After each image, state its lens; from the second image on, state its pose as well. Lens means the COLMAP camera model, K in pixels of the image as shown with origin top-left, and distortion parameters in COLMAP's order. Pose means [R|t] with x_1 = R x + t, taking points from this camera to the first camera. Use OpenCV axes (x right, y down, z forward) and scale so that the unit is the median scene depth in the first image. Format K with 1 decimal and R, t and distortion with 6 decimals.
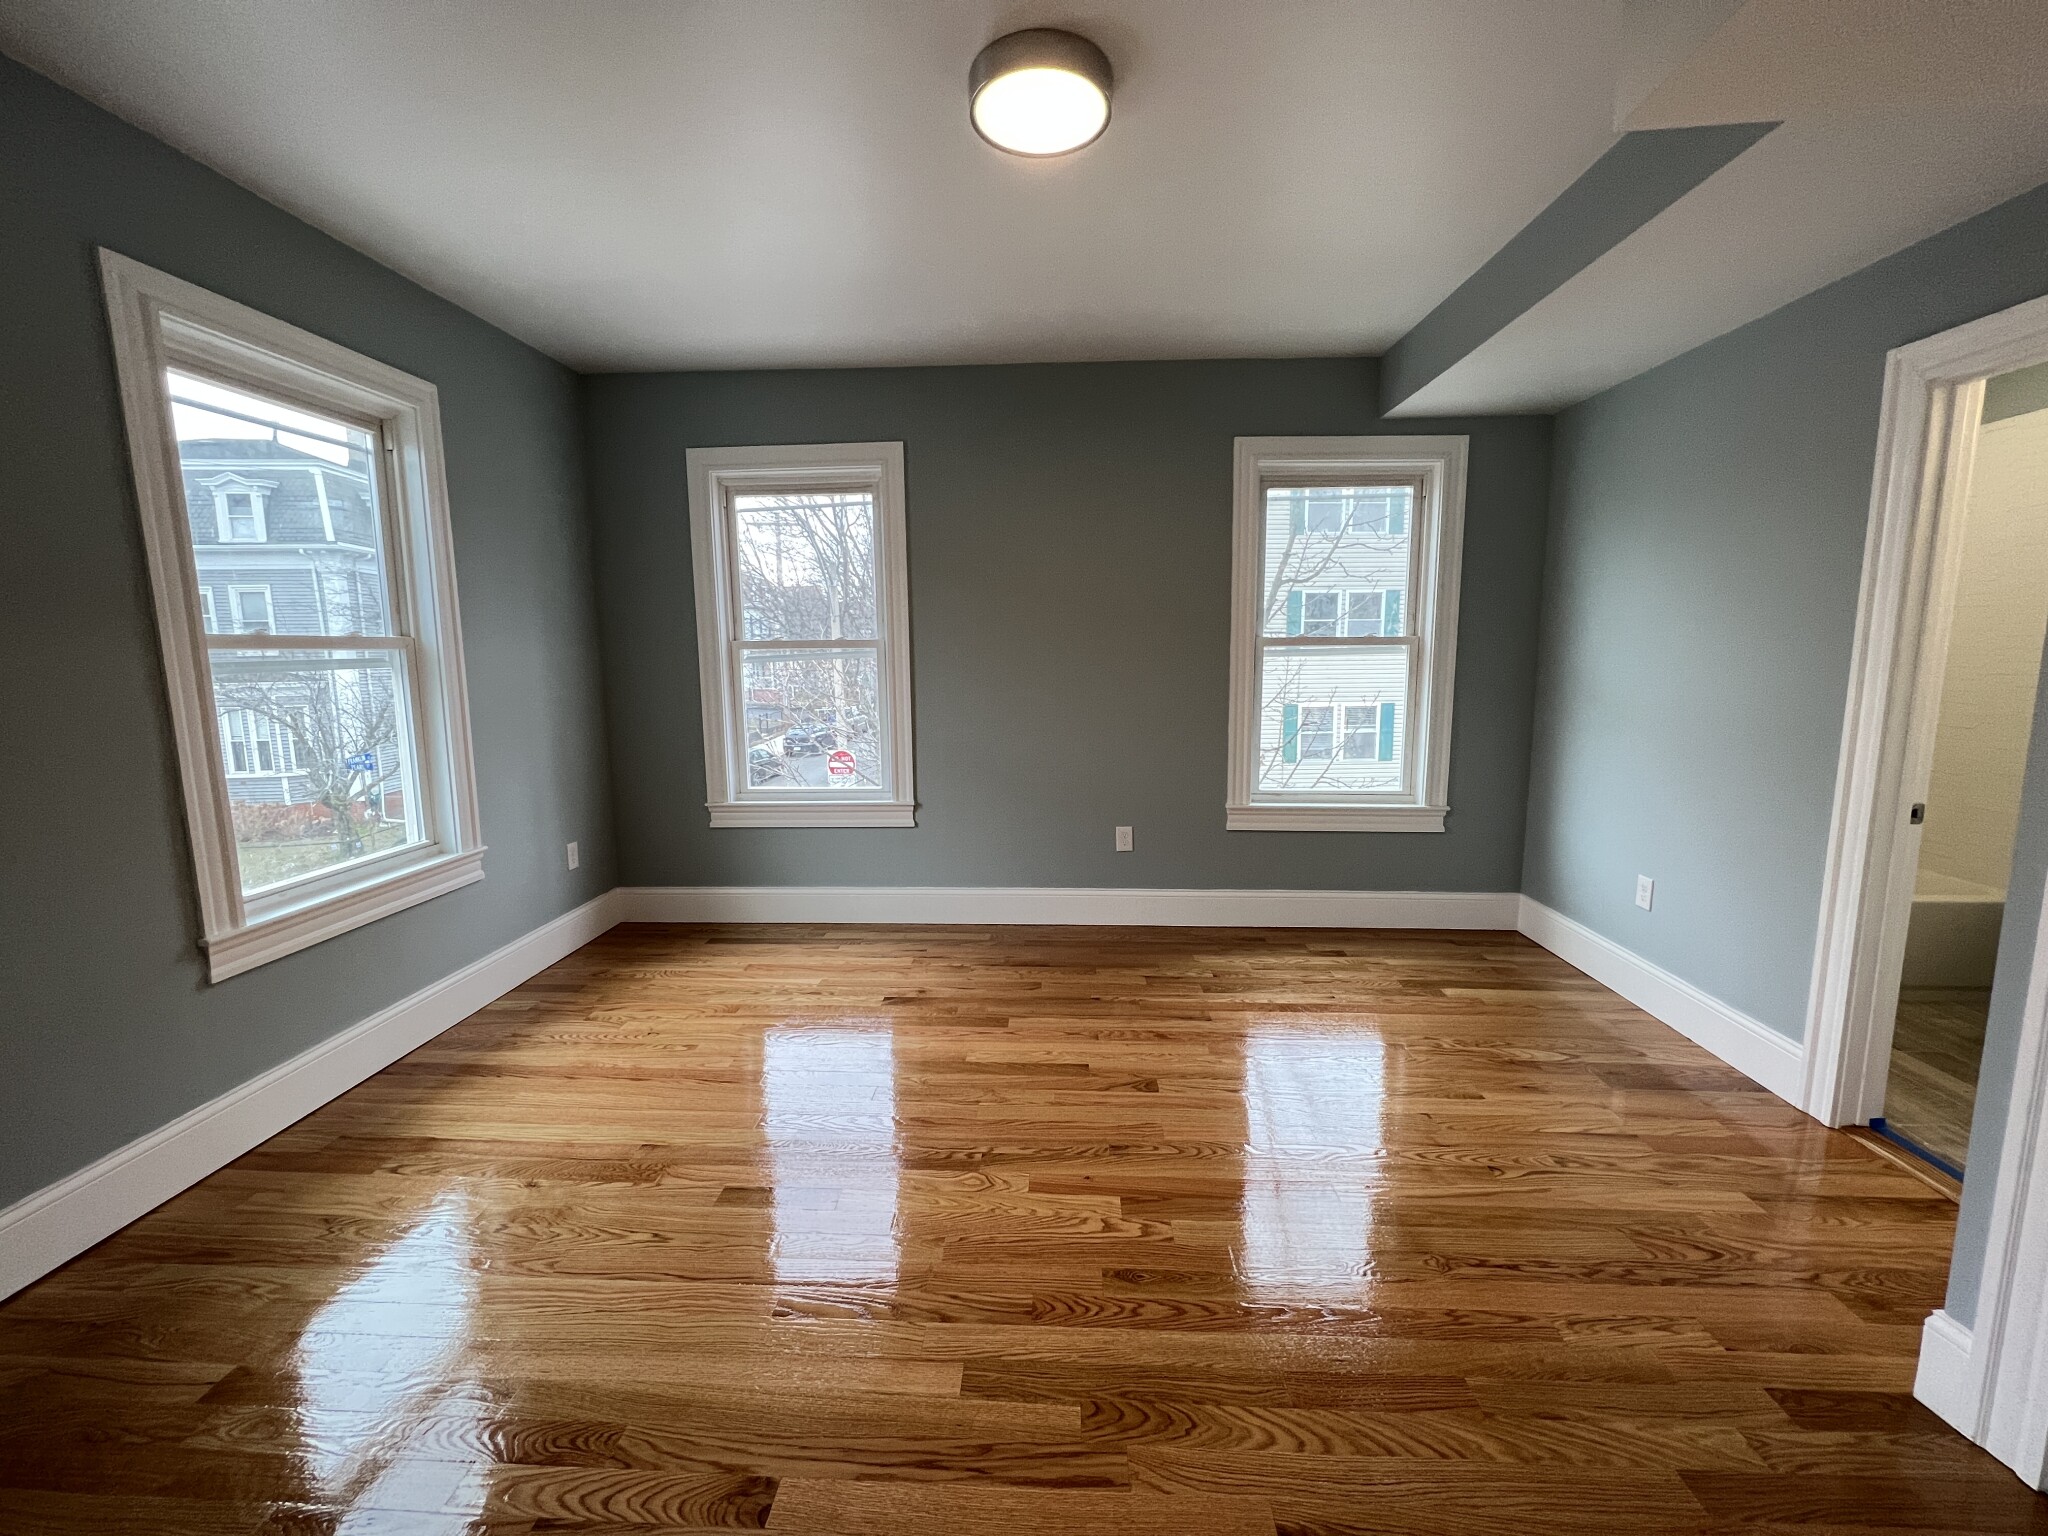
lens RADIAL K [[814.8, 0, 1024.7], [0, 814.8, 762.7], [0, 0, 1]] dist [-0.001841, -0.000483]
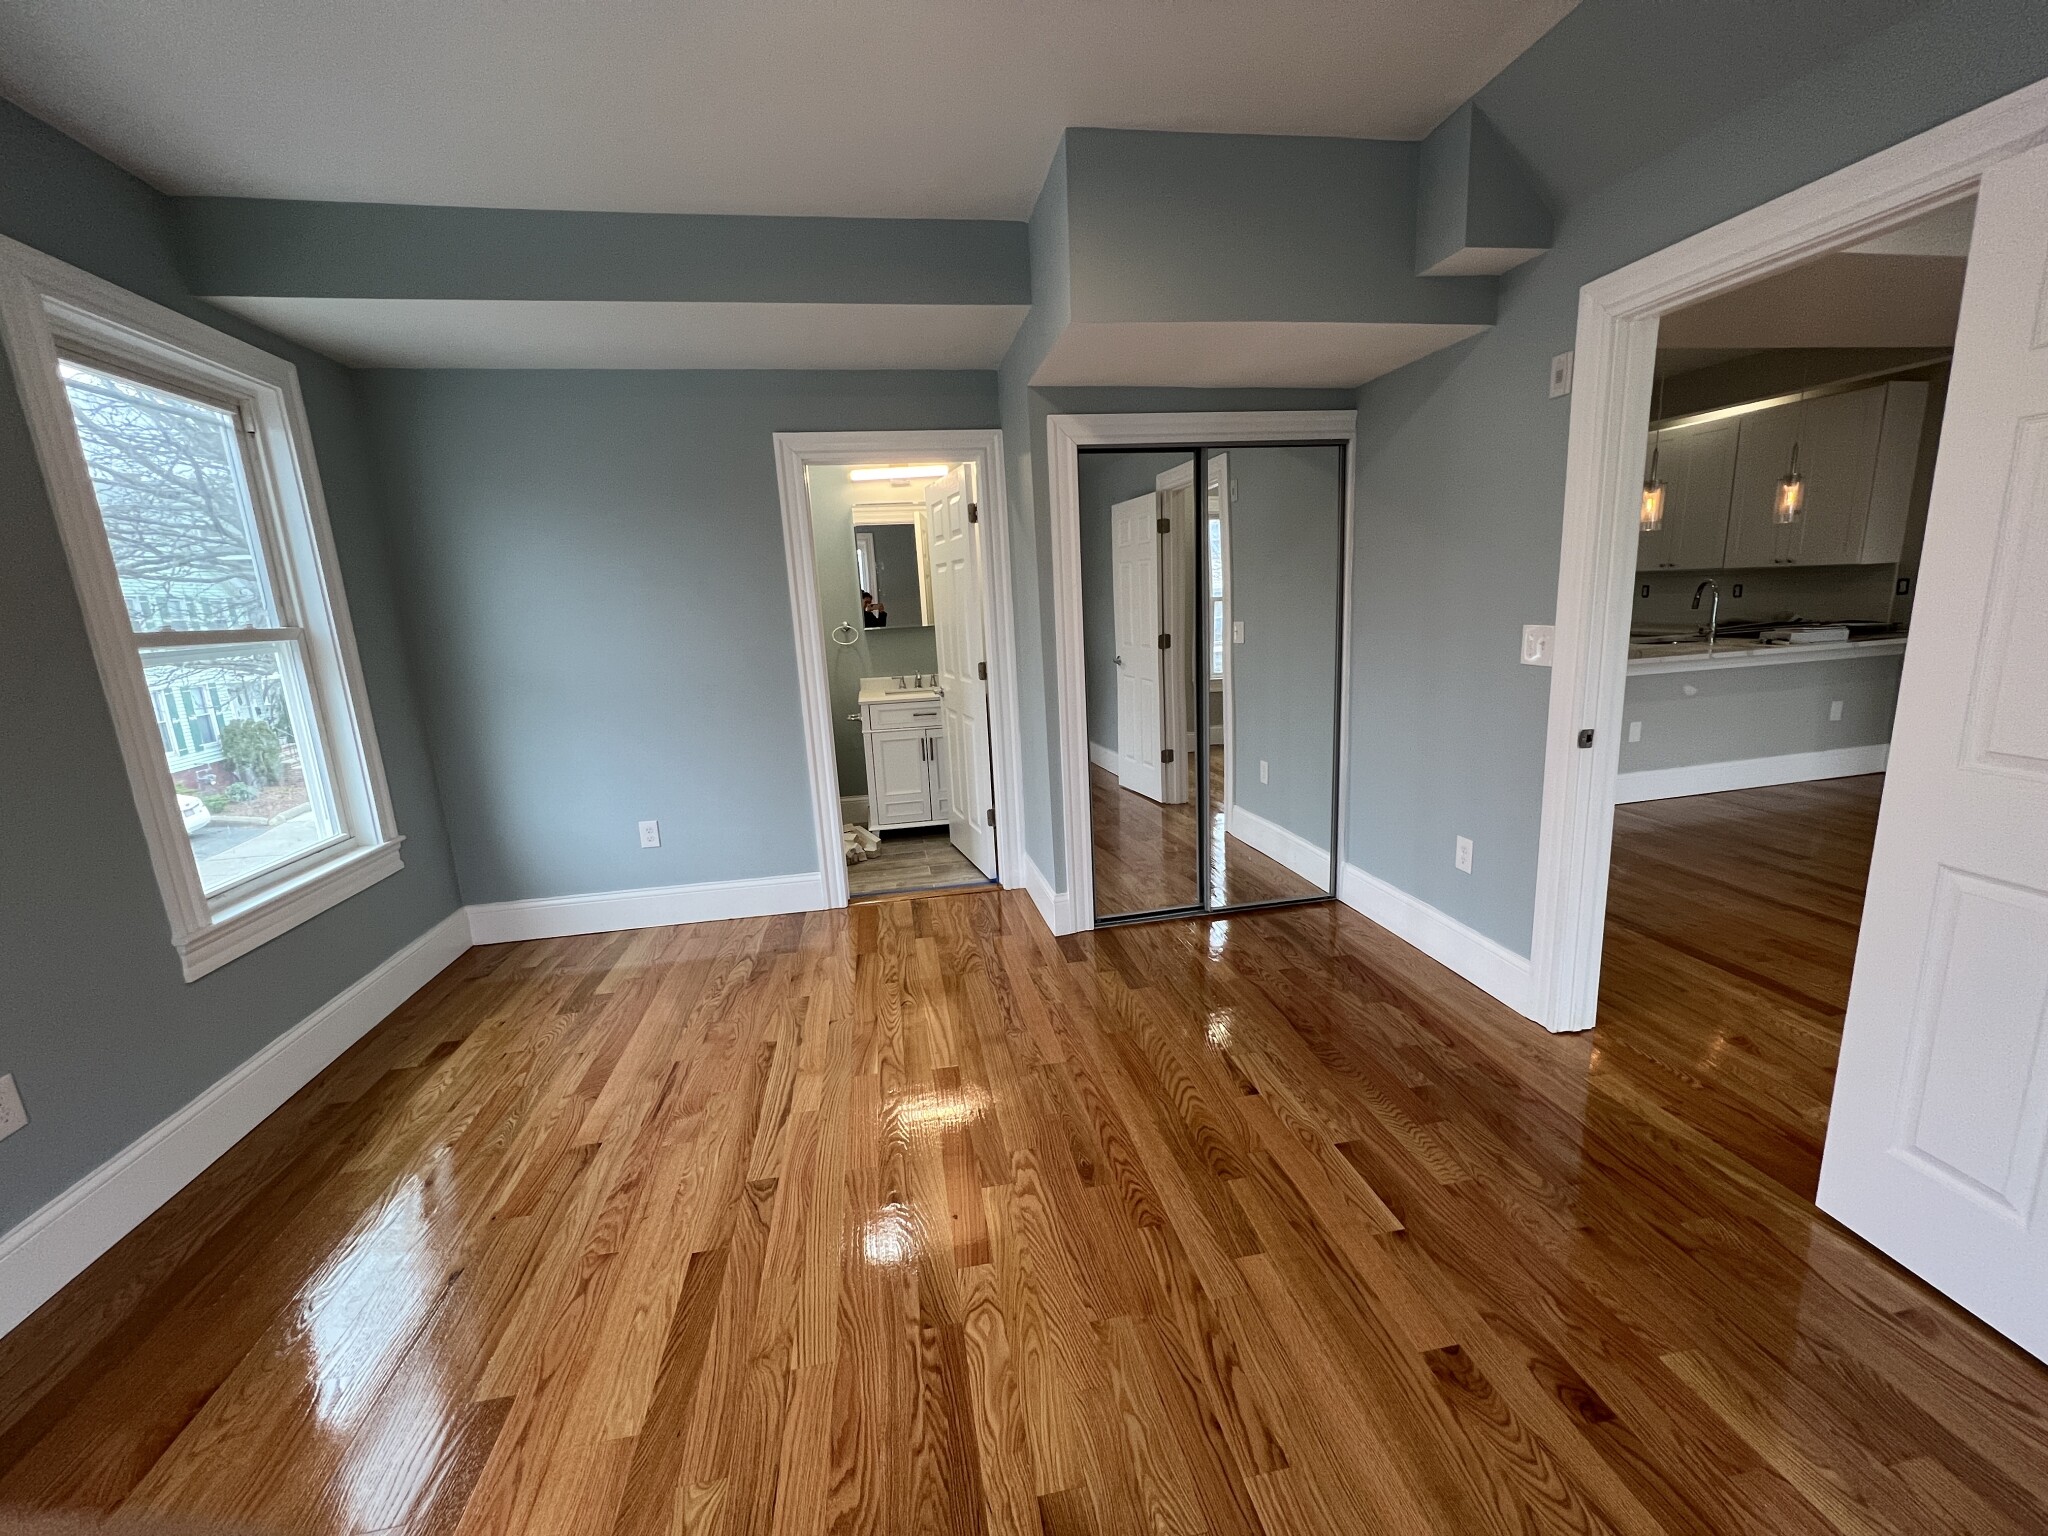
lens RADIAL K [[814.8, 0, 1018.0], [0, 814.8, 766.5], [0, 0, 1]] dist [-0.001841, -0.000483]
pose [[-0.219967, -0.175183, 0.959649, -0.554300], [0.184290, 0.958566, 0.217228, -0.108897], [-0.957941, 0.224637, -0.178568, 0.779050]]
